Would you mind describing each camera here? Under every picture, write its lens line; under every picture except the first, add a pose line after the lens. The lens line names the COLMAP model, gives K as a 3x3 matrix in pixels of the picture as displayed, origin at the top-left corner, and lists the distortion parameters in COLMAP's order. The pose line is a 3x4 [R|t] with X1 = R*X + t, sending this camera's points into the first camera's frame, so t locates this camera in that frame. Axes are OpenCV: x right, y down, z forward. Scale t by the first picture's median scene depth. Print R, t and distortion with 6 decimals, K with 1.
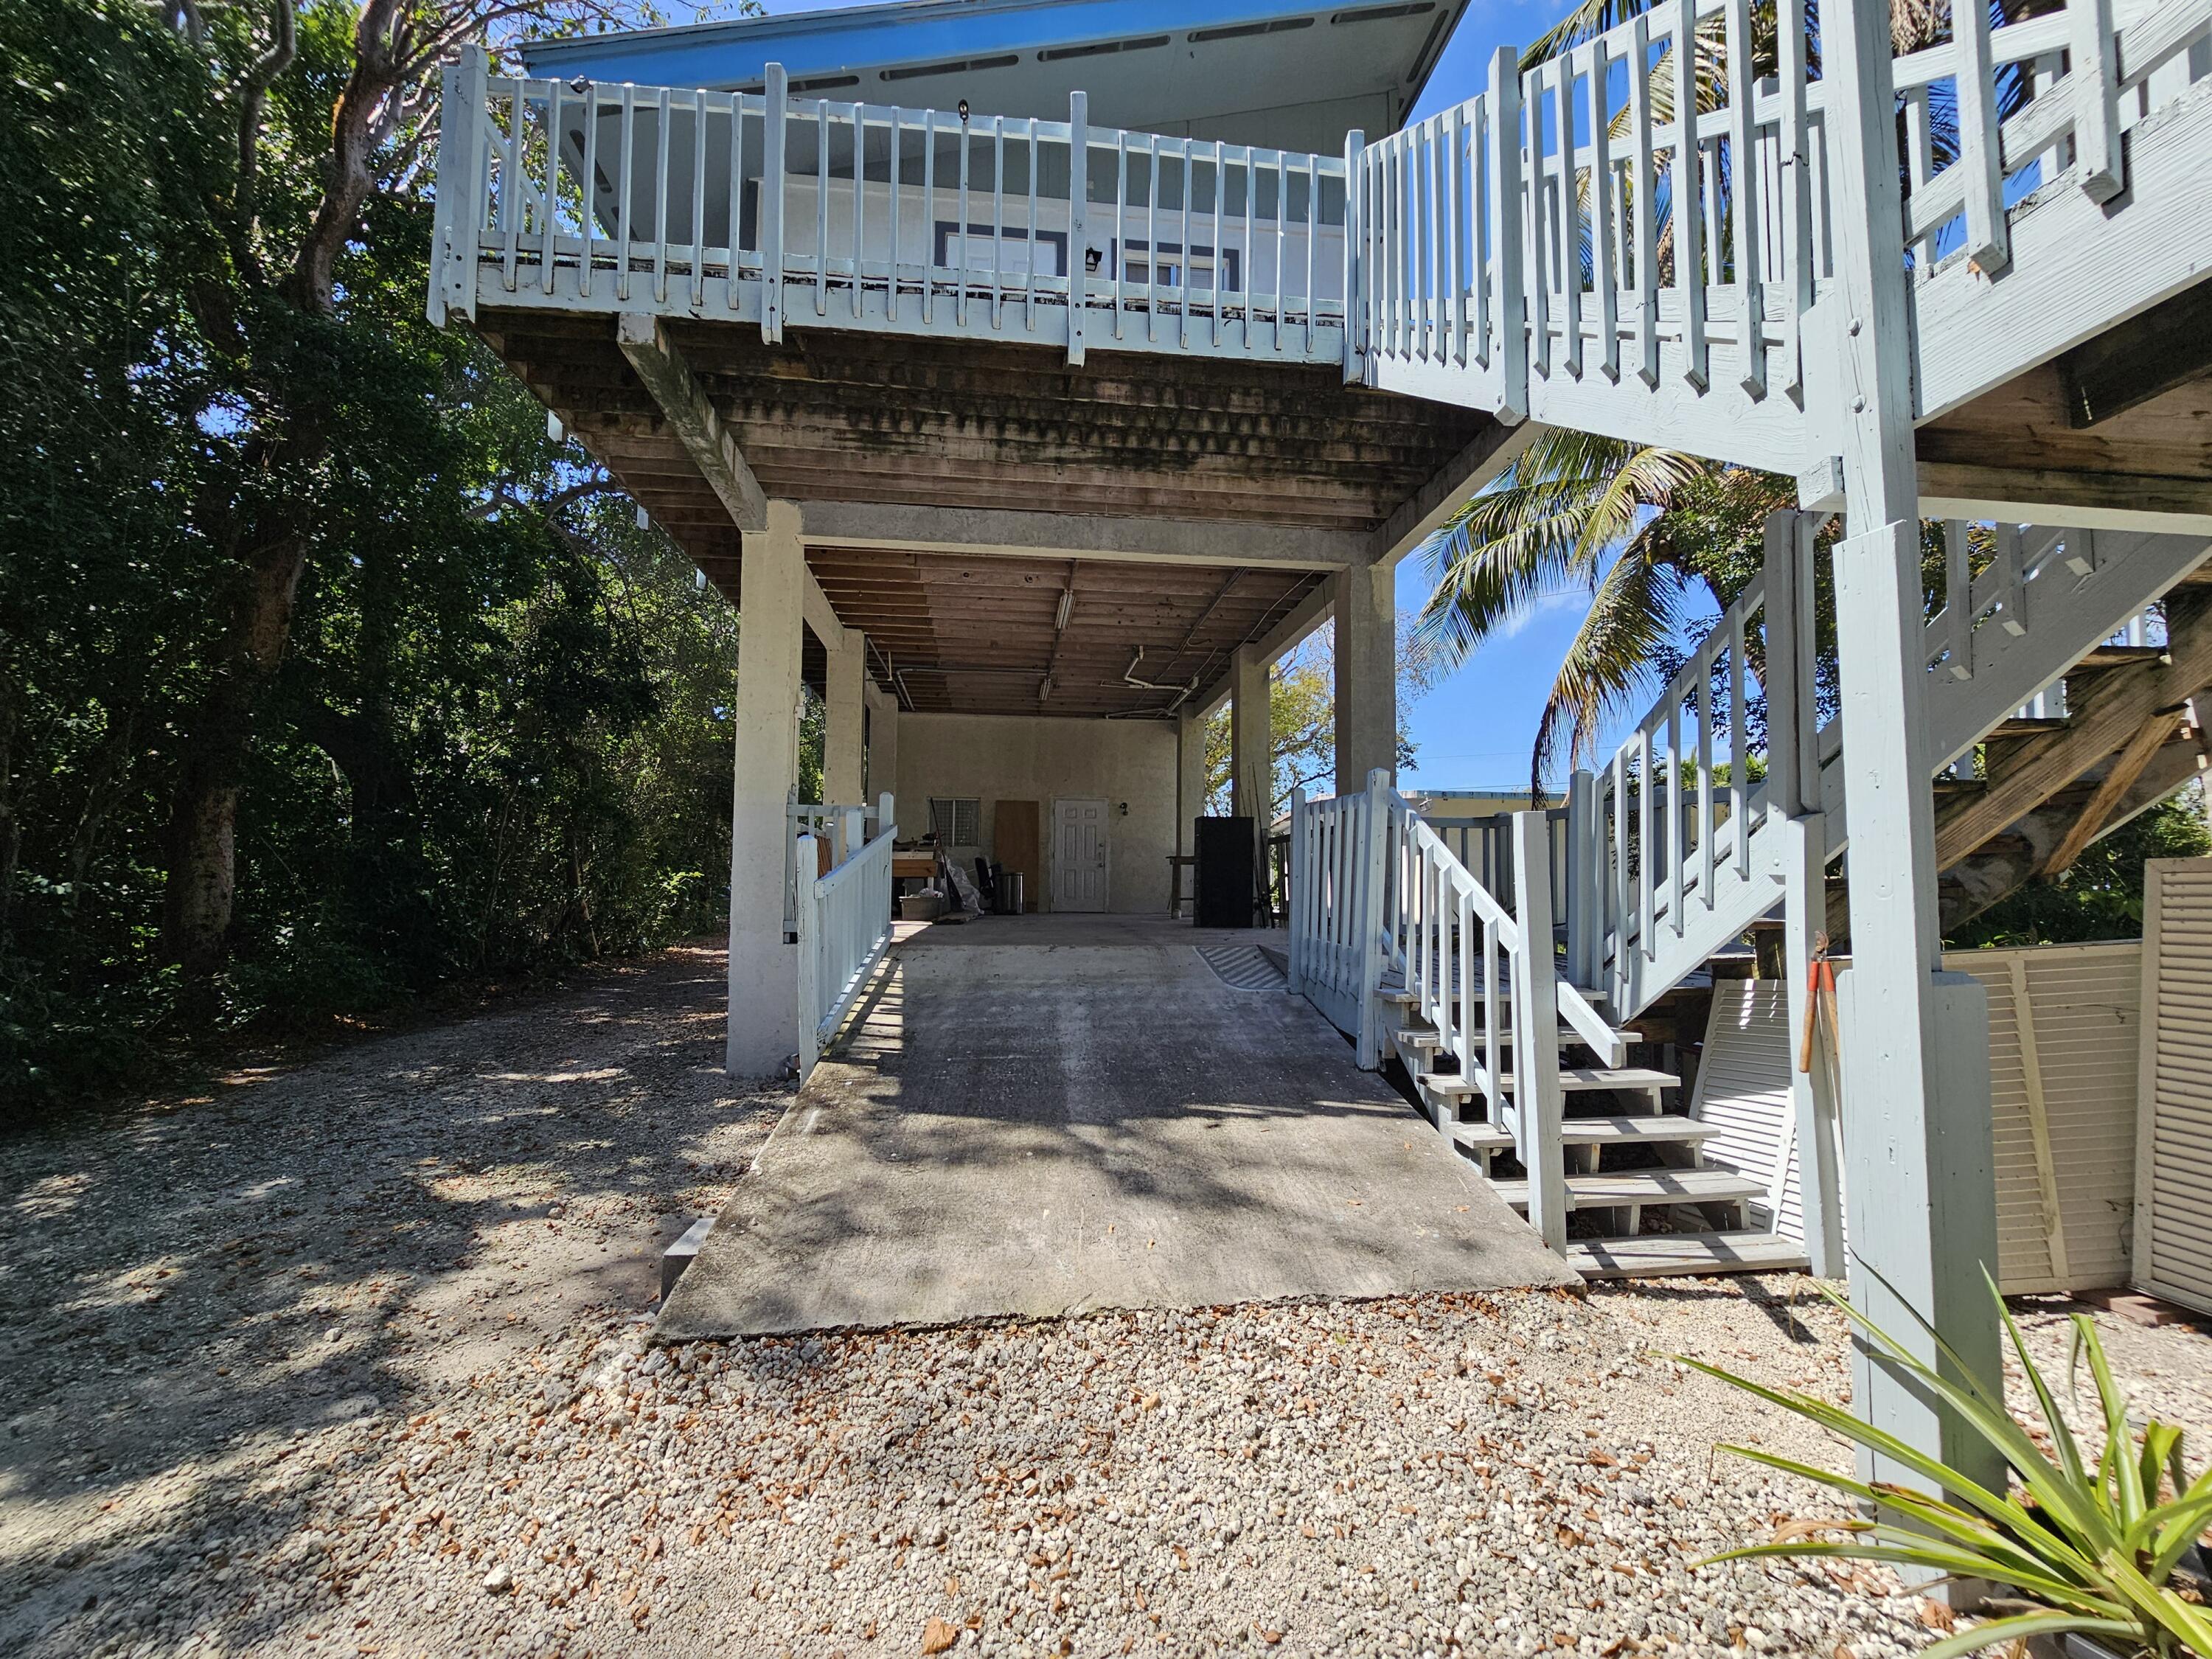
lens RADIAL K [[890.7, 0, 1101.4], [0, 890.7, 838.9], [0, 0, 1]] dist [0.000307, 0.000091]
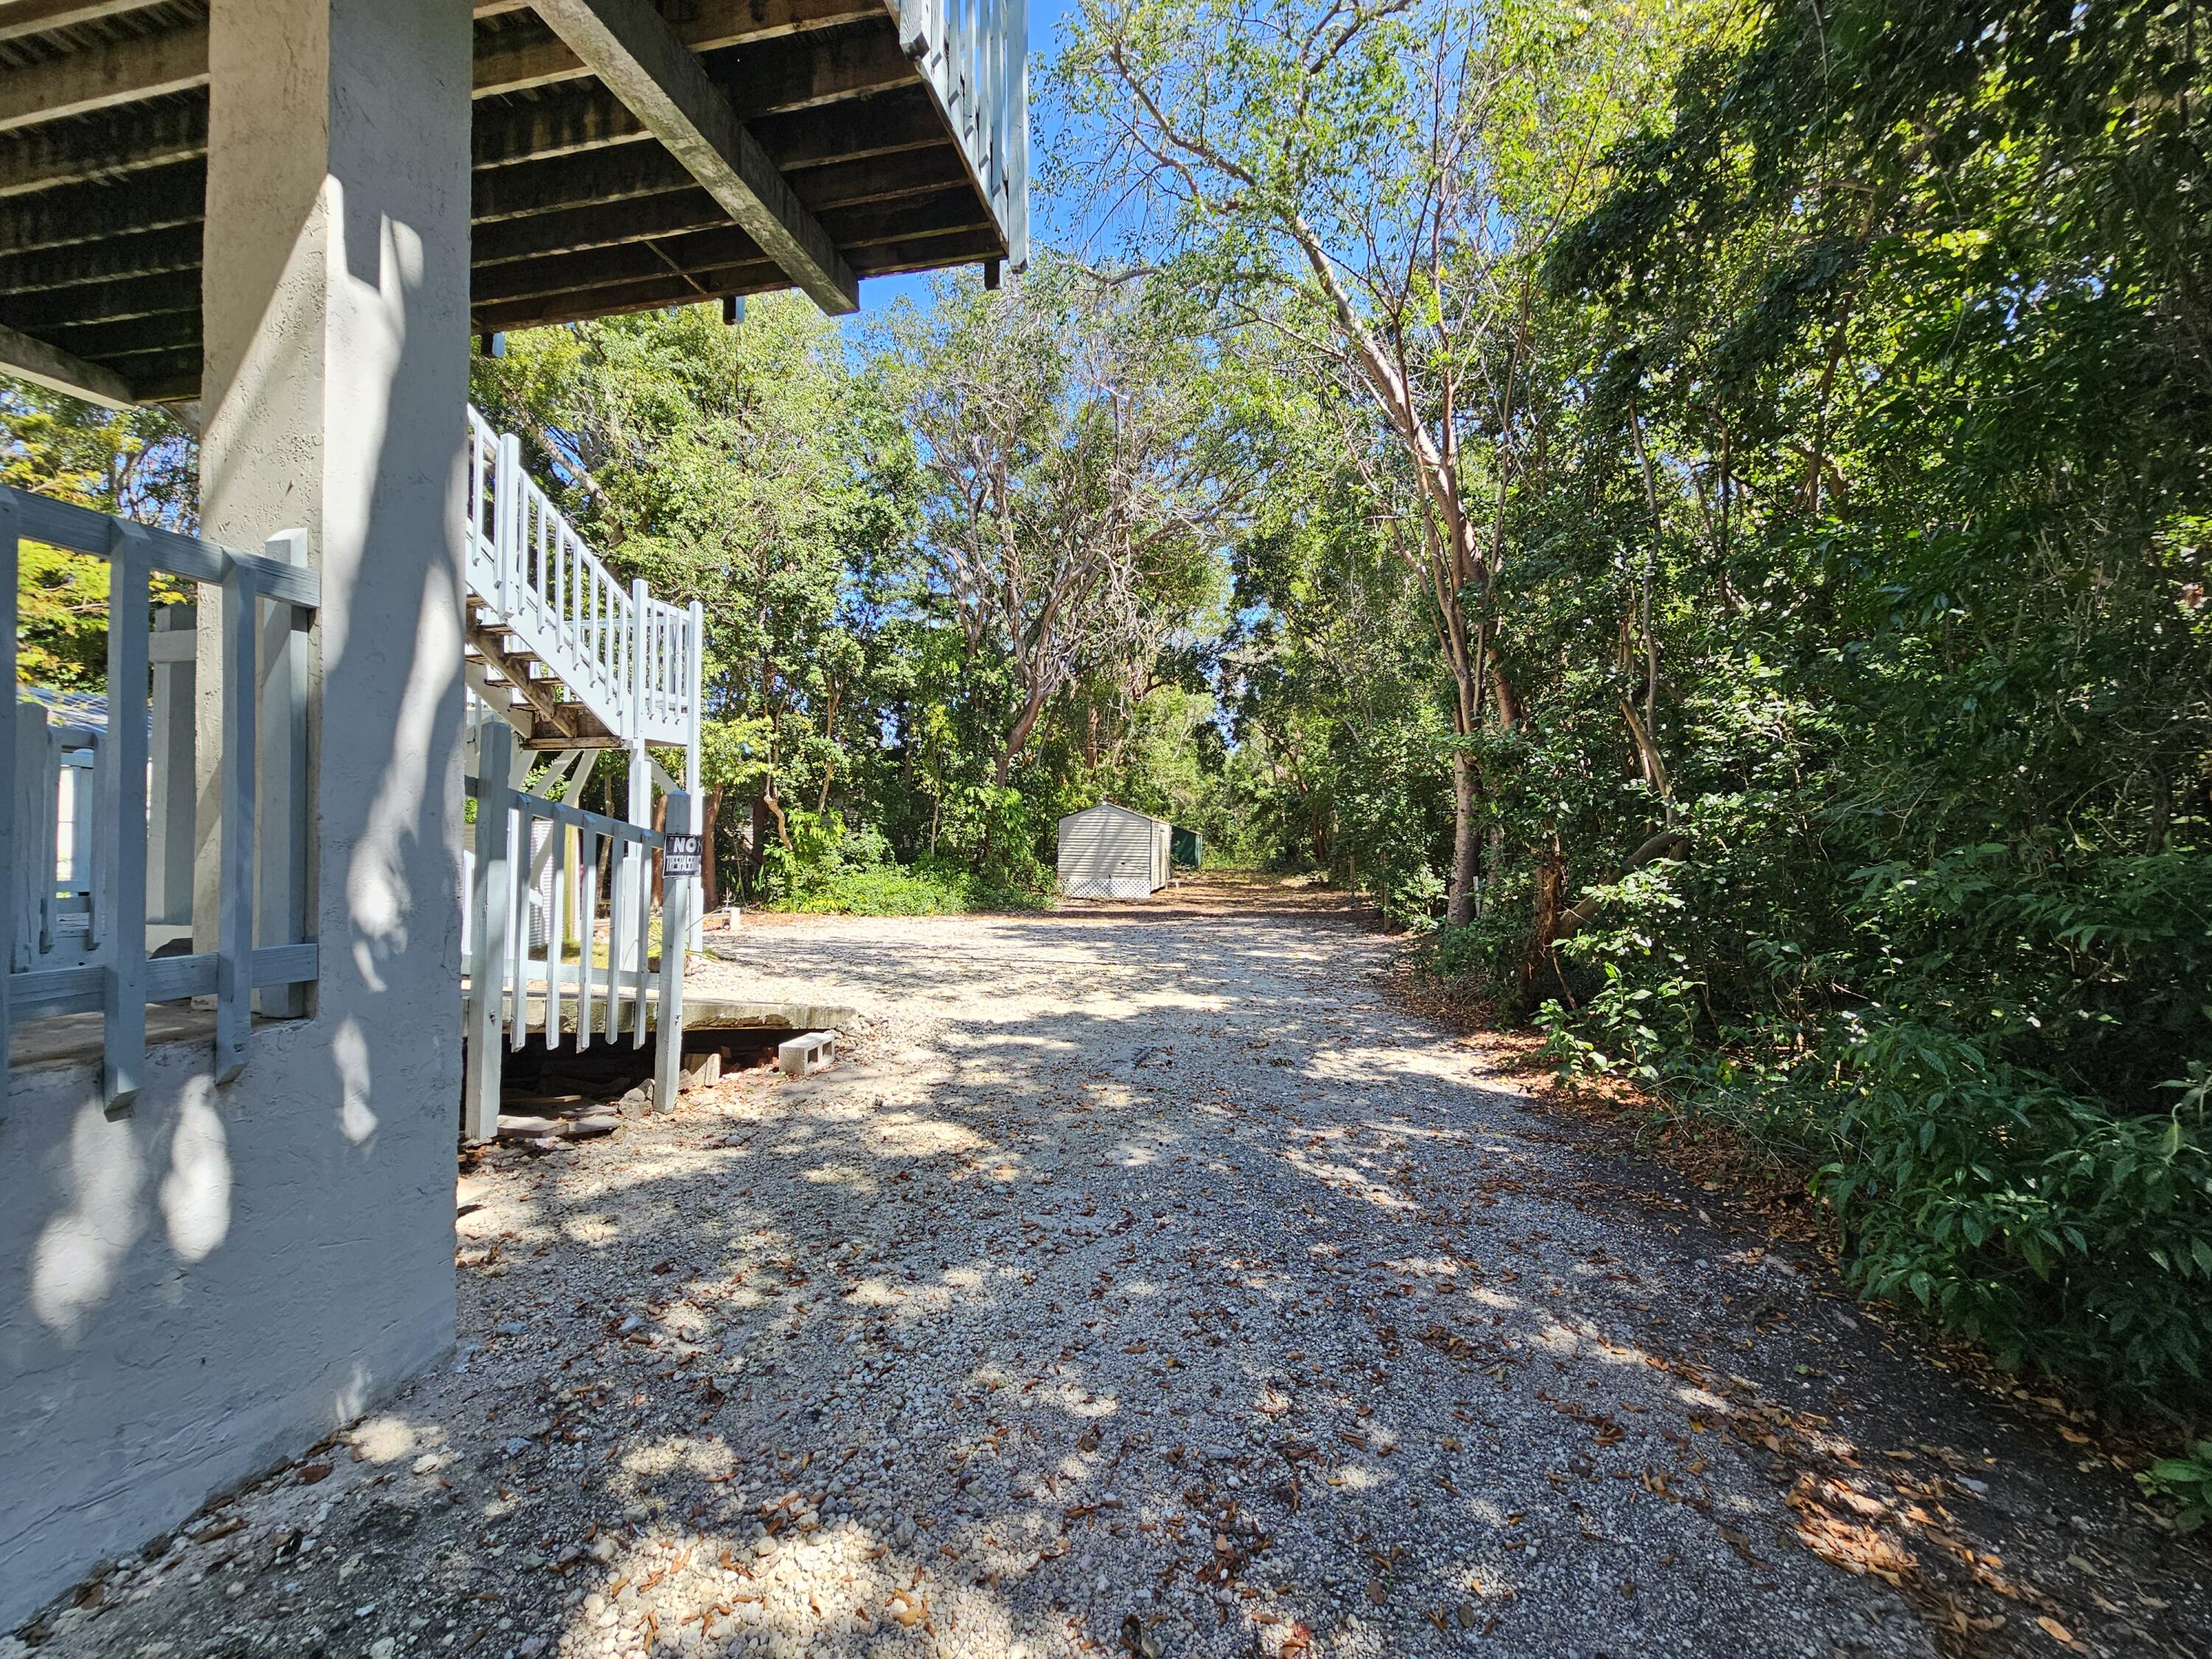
lens RADIAL K [[890.7, 0, 1105.5], [0, 890.7, 837.6], [0, 0, 1]] dist [0.000307, 0.000091]
pose [[-0.948139, -0.008815, 0.317735, -1.030143], [-0.031699, 0.997254, -0.066926, 0.097233], [-0.316272, -0.073527, -0.945815, 1.660138]]
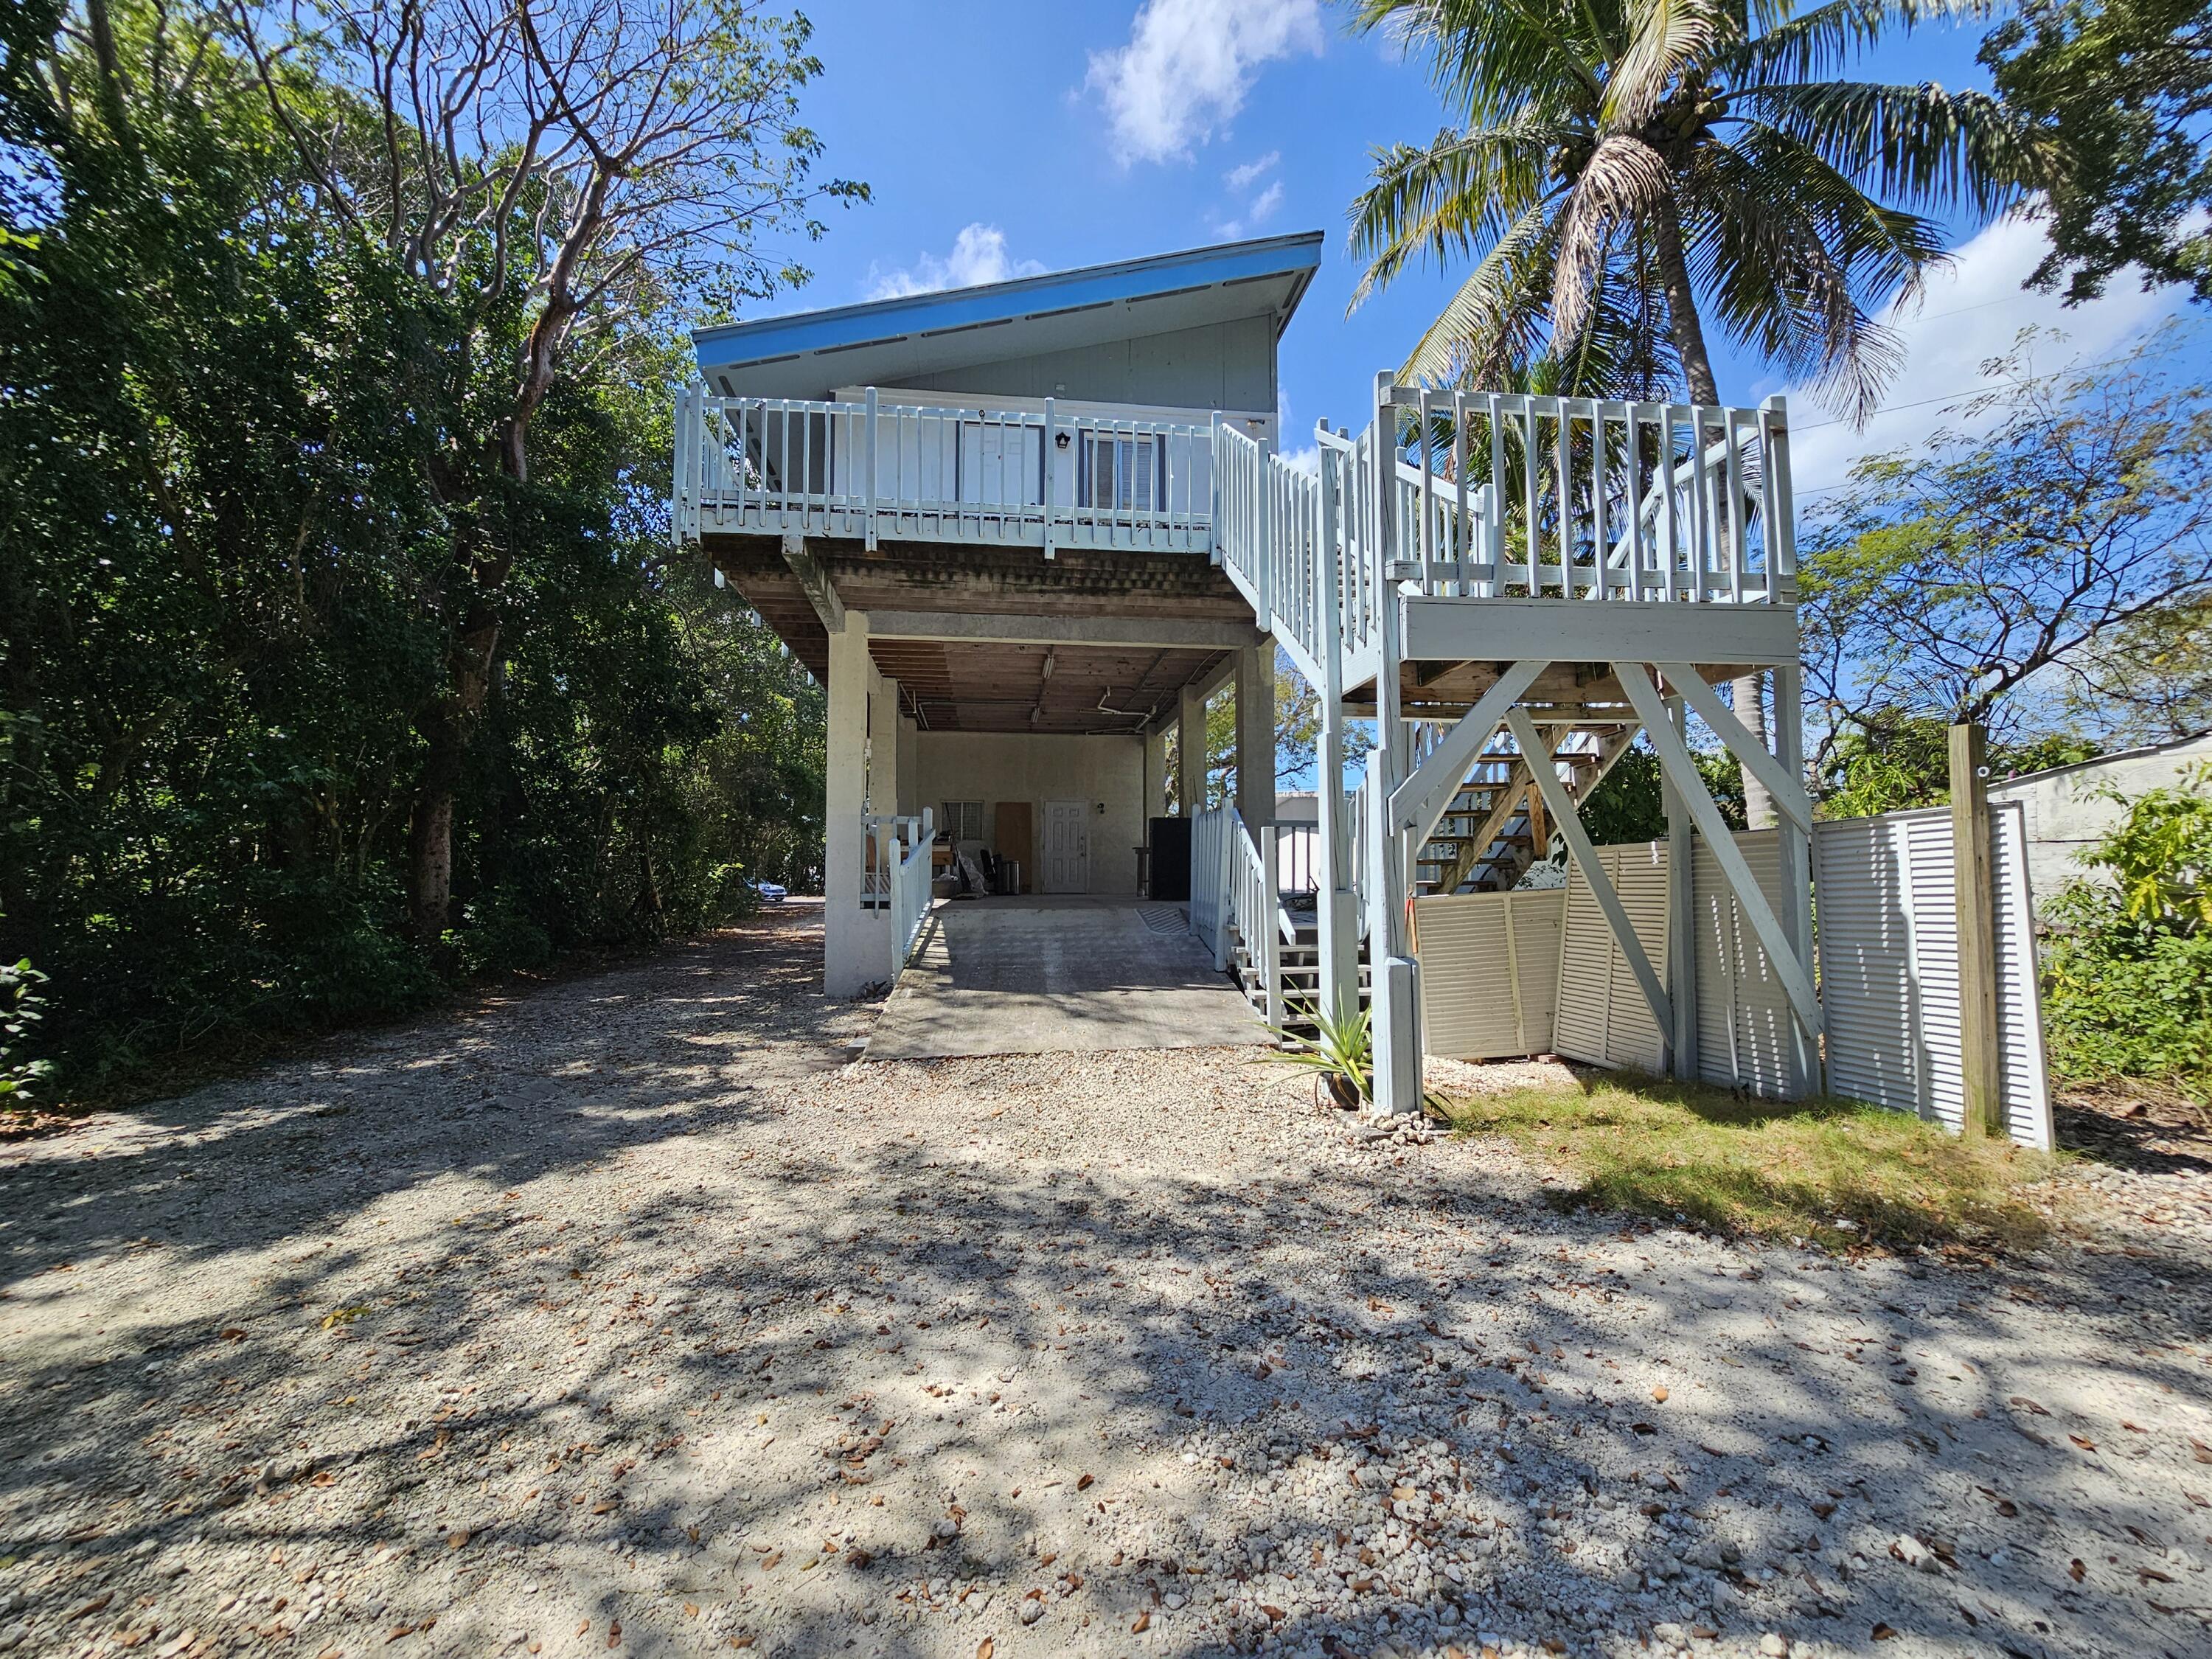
lens RADIAL K [[890.7, 0, 1114.3], [0, 890.7, 837.6], [0, 0, 1]] dist [0.000307, 0.000091]
pose [[0.999757, -0.007480, 0.020716, 0.053637], [0.007253, 0.999913, 0.010984, -0.020369], [-0.020796, -0.010831, 0.999725, -0.674535]]
